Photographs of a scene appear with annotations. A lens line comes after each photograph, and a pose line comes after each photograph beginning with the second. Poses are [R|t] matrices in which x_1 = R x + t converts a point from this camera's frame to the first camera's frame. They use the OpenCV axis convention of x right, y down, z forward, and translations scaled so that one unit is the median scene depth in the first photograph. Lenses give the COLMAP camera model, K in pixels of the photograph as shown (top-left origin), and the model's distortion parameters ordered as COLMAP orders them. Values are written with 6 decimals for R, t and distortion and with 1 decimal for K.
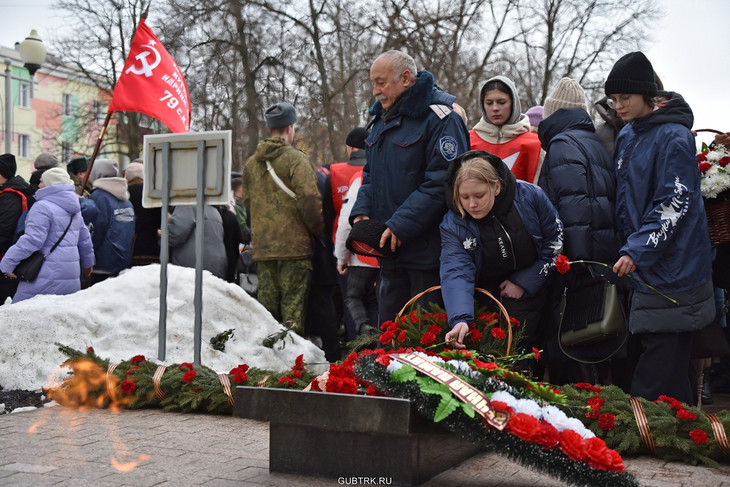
lens RADIAL K [[1052.2, 0, 365.0], [0, 1052.2, 243.5], [0, 0, 1]] dist [-0.006450, 0.849729]
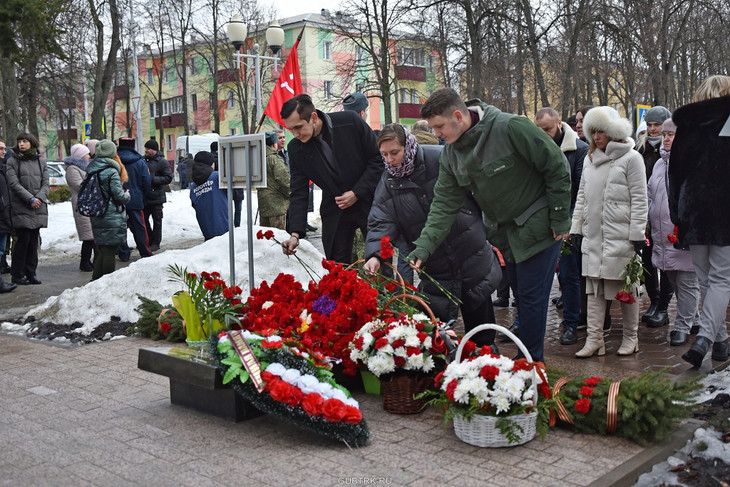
lens RADIAL K [[860.4, 0, 365.0], [0, 860.4, 243.5], [0, 0, 1]] dist [0.001839, 0.062419]
pose [[0.949112, -0.004313, -0.314909, 0.310553], [0.039177, 0.993756, 0.104467, -0.070782], [0.312492, -0.111489, 0.943355, -0.024992]]
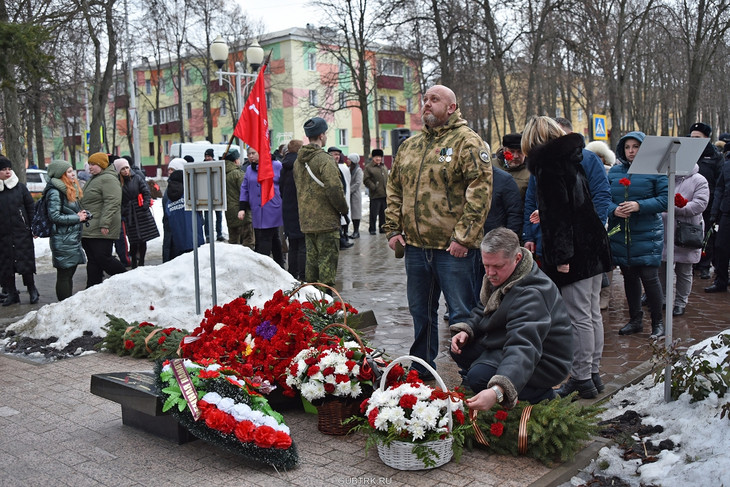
lens RADIAL K [[795.7, 0, 365.0], [0, 795.7, 243.5], [0, 0, 1]] dist [-0.026065, -0.001969]
pose [[0.953418, -0.008216, -0.301541, 0.350943], [0.044574, 0.992493, 0.113893, -0.100253], [0.298342, -0.122028, 0.946626, -0.002907]]
